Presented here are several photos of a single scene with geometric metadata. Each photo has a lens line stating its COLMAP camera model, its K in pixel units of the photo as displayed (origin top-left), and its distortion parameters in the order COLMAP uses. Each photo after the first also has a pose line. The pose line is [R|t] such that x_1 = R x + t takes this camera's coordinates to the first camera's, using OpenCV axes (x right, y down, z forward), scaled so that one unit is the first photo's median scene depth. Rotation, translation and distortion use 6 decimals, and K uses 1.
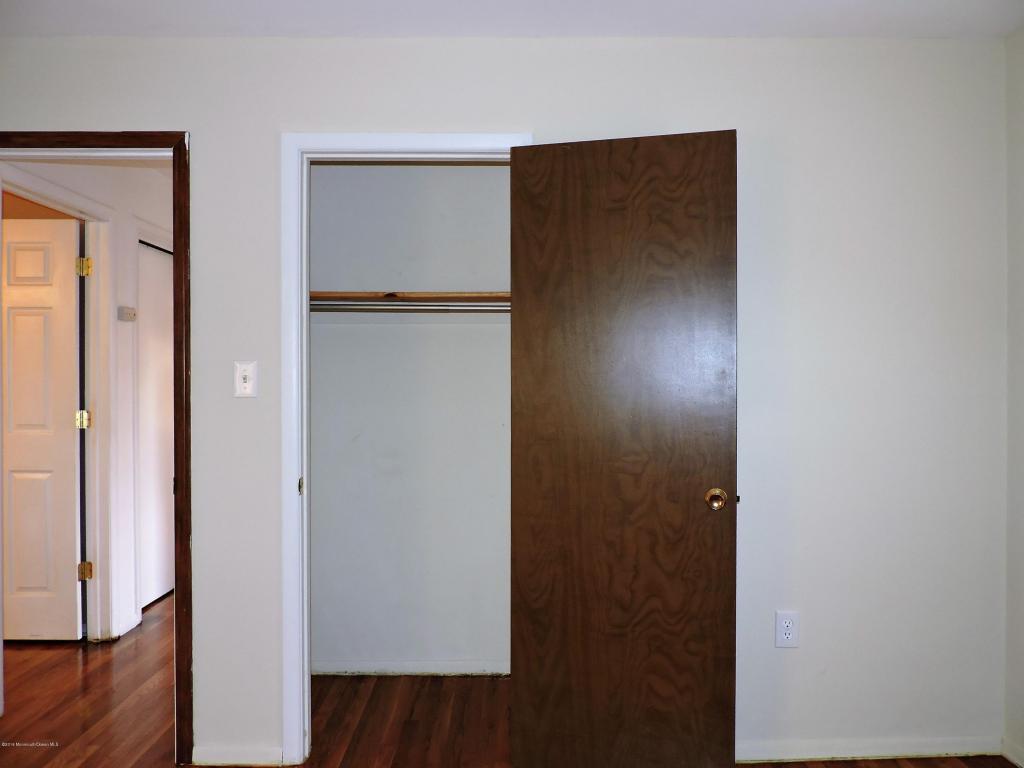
lens RADIAL K [[745.6, 0, 512.0], [0, 745.6, 384.0], [0, 0, 1]] dist [-0.023107, -0.000490]
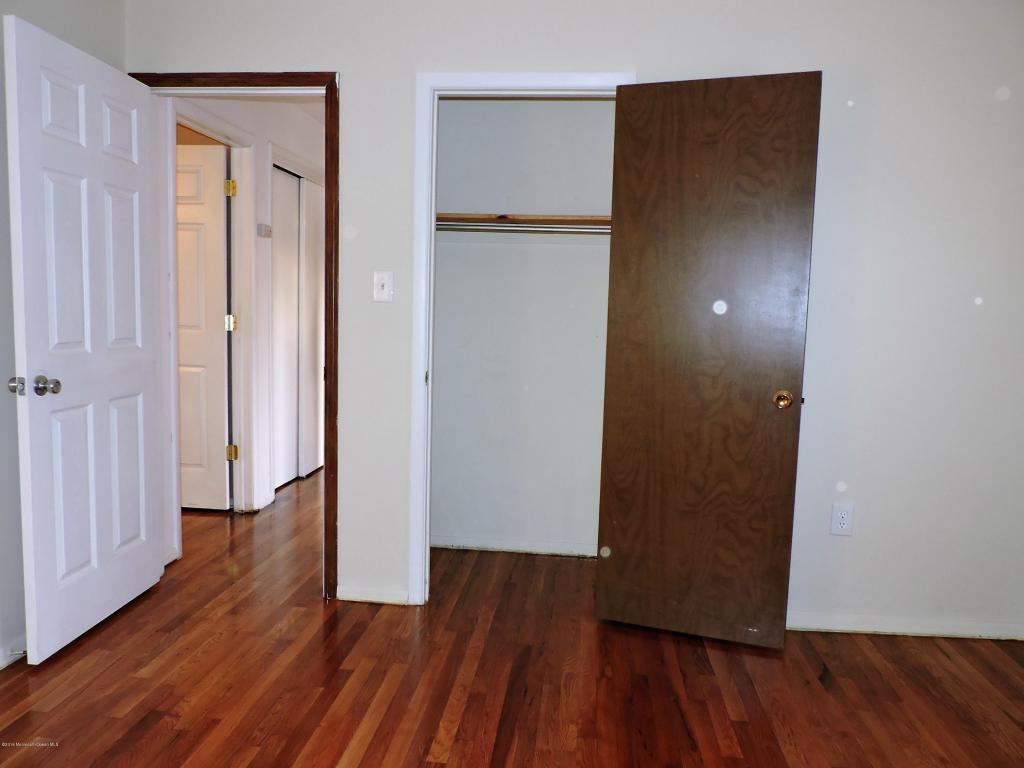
lens RADIAL K [[745.6, 0, 512.0], [0, 745.6, 384.0], [0, 0, 1]] dist [-0.023107, -0.000490]
pose [[0.992824, 0.039802, -0.112763, -0.013779], [-0.028440, 0.994517, 0.100631, 0.022604], [0.116150, -0.096702, 0.988513, -0.169820]]
